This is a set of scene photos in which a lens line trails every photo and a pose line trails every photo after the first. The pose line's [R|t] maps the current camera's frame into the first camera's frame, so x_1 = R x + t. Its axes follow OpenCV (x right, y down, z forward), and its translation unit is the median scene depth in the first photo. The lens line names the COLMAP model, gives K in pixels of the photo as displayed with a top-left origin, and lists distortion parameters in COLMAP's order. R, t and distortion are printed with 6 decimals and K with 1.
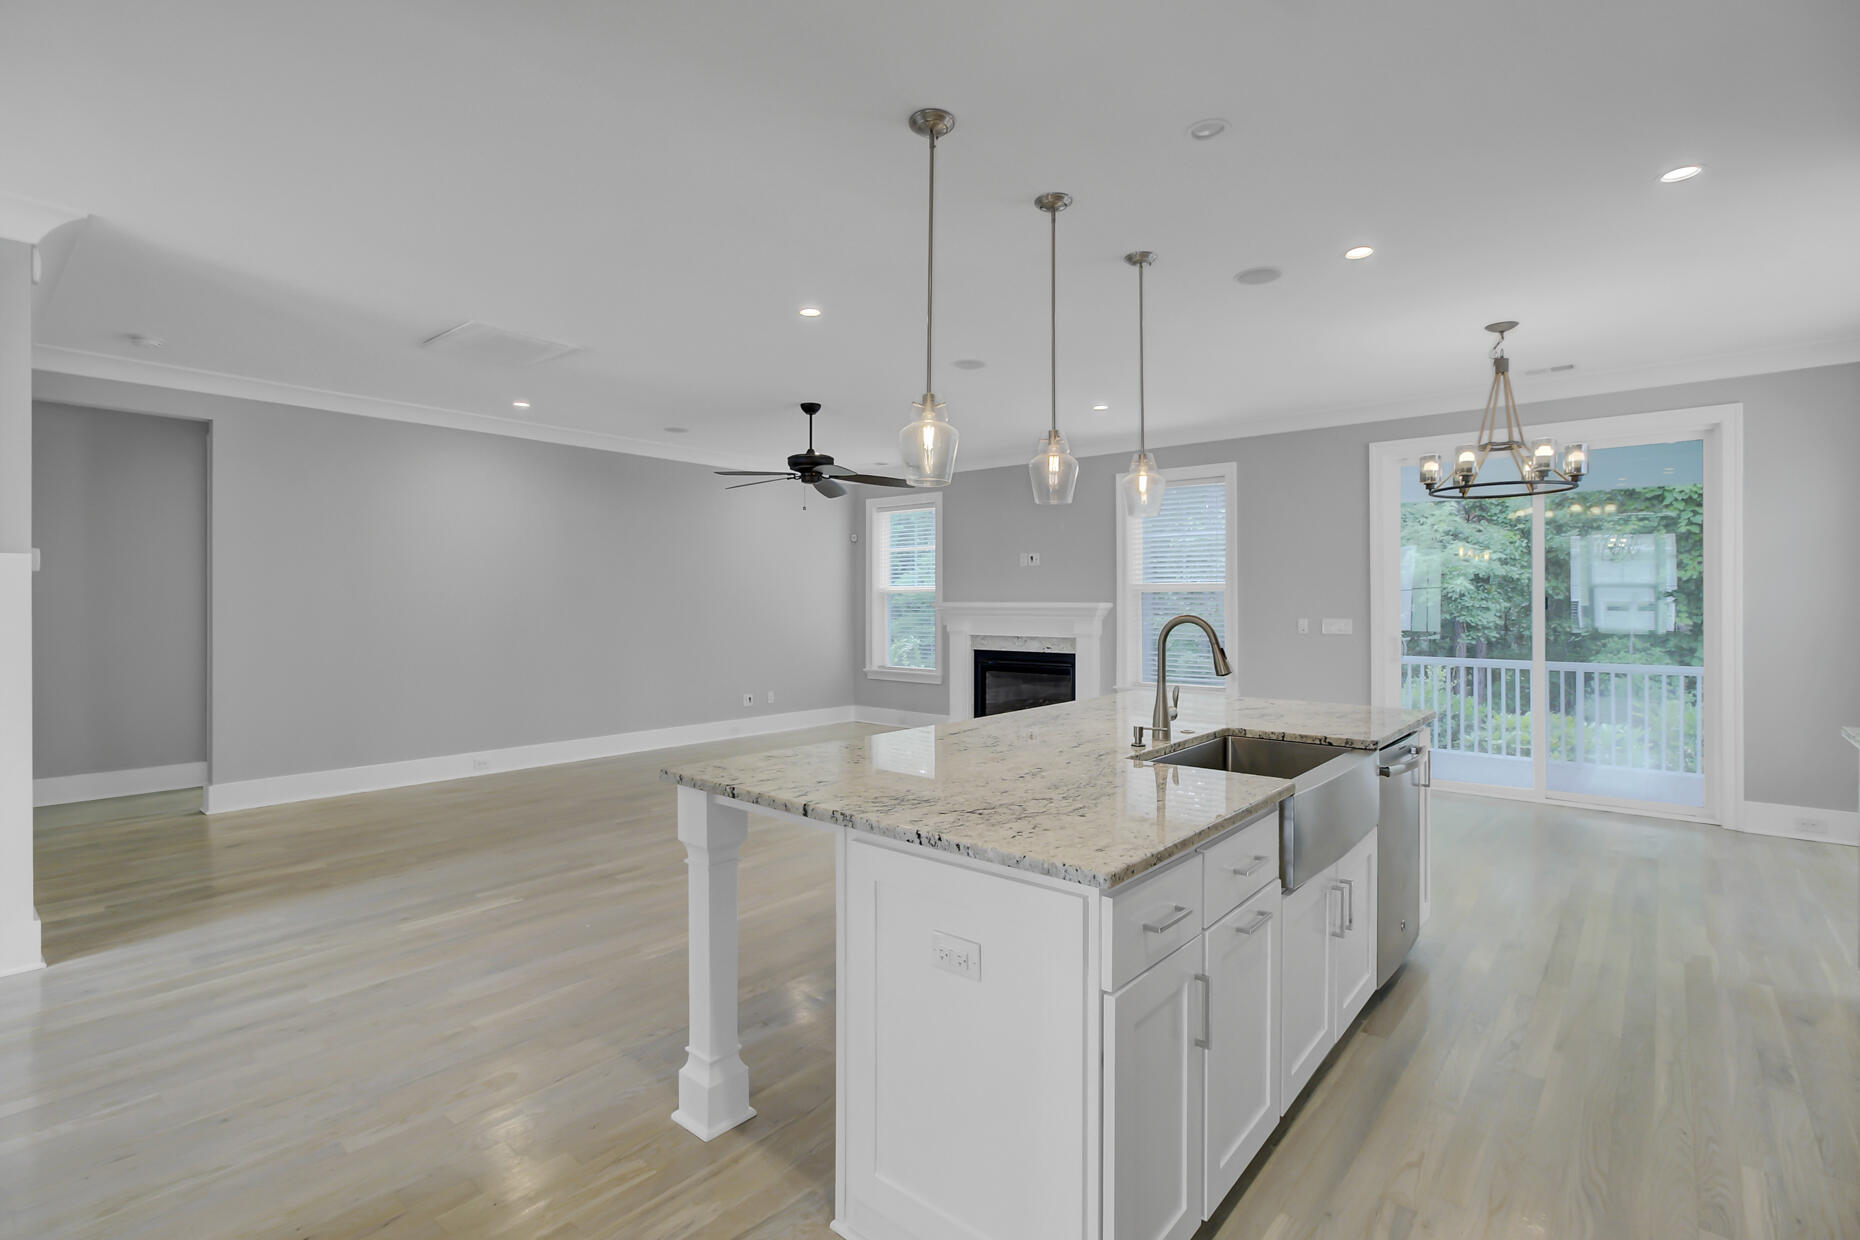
lens RADIAL K [[884.0, 0, 923.2], [0, 884.0, 607.1], [0, 0, 1]] dist [-0.003792, 0.000535]
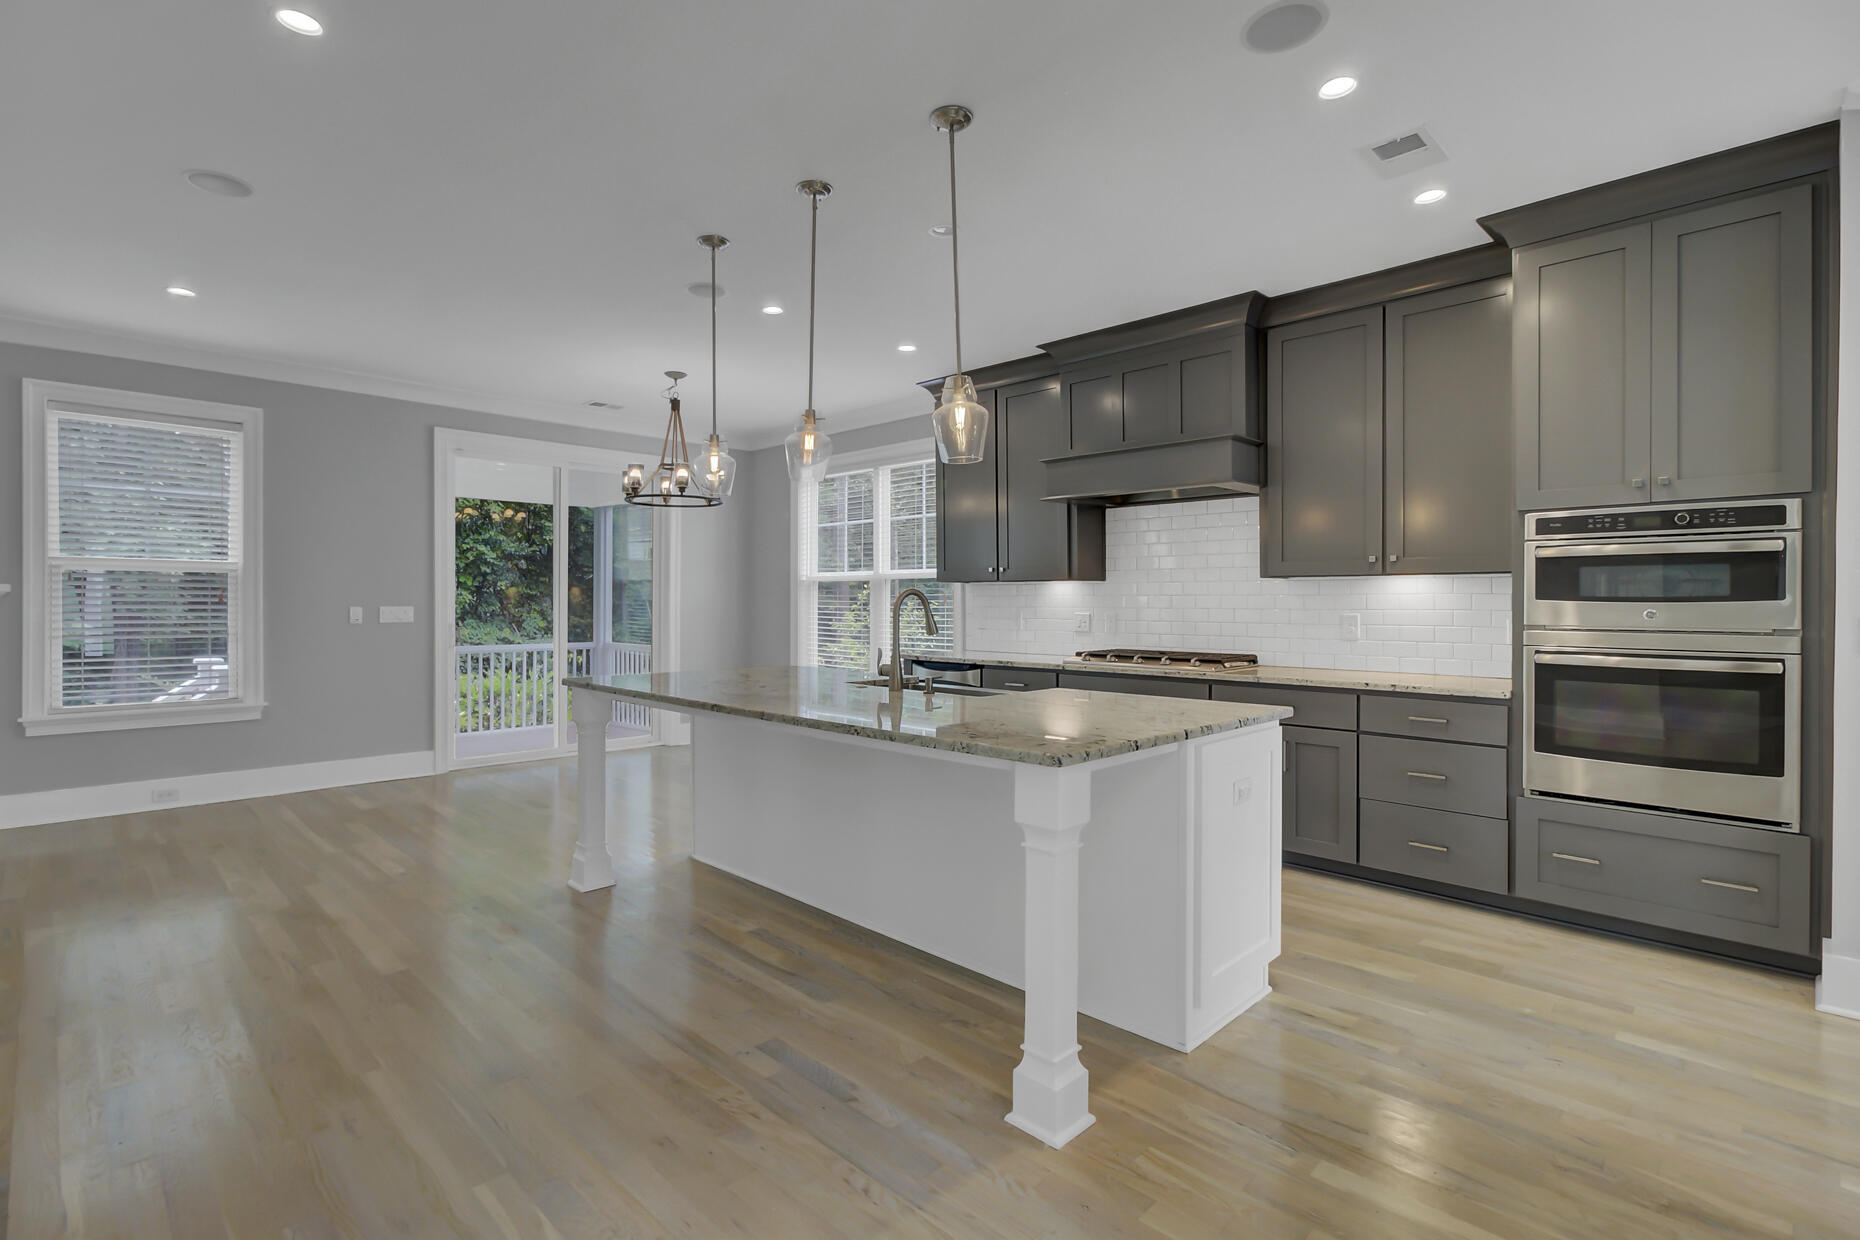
lens RADIAL K [[884.0, 0, 923.2], [0, 884.0, 607.1], [0, 0, 1]] dist [-0.003792, 0.000535]
pose [[0.063070, -0.003321, 0.998004, -0.442975], [0.003350, 0.999990, 0.003116, 0.013997], [-0.998004, 0.003147, 0.063080, 0.408329]]
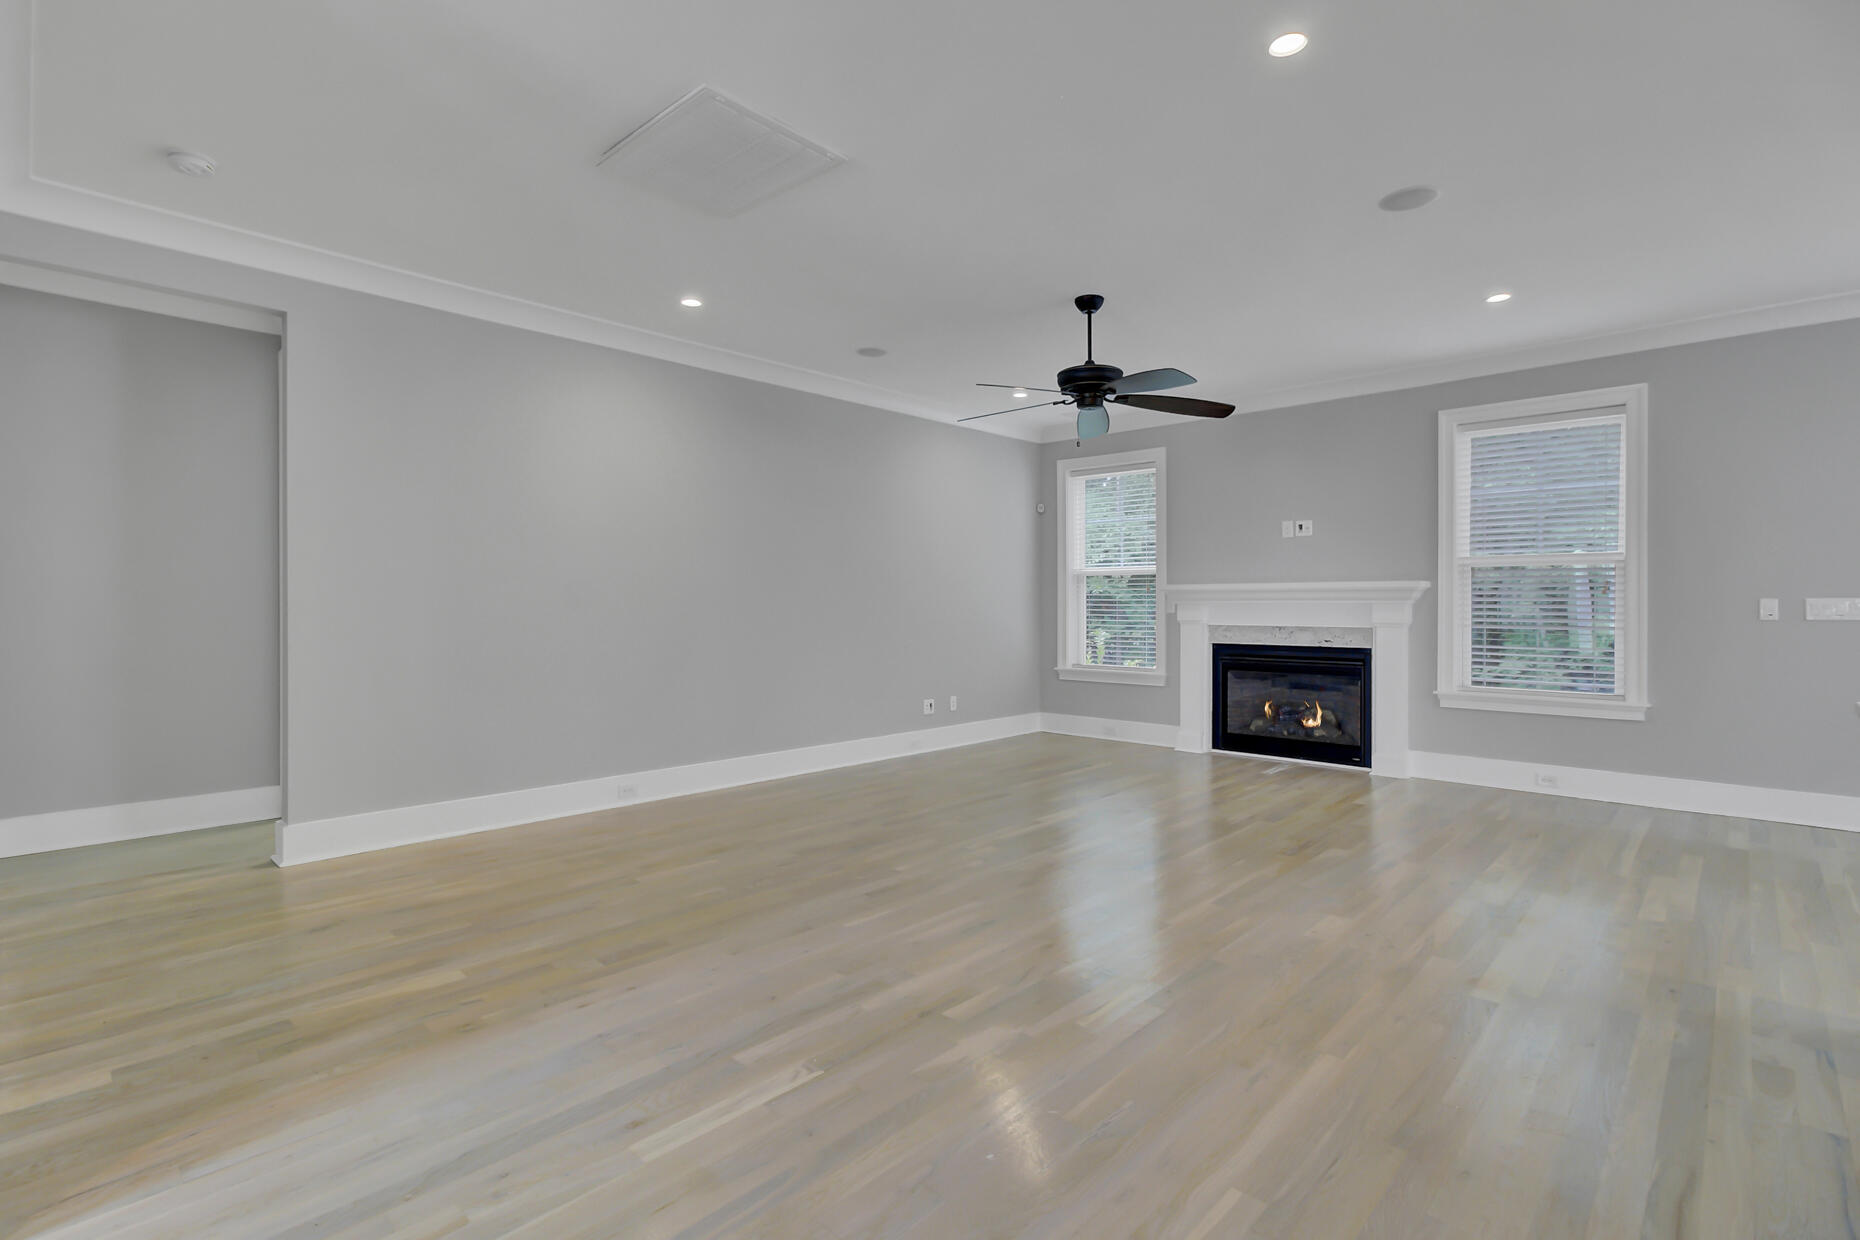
lens RADIAL K [[876.7, 0, 916.4], [0, 876.7, 612.8], [0, 0, 1]] dist [0.001106, 0.000051]
pose [[0.998618, 0.000620, -0.052550, -0.230503], [-0.000321, 0.999984, 0.005708, 0.022359], [0.052553, -0.005684, 0.998602, 0.281704]]
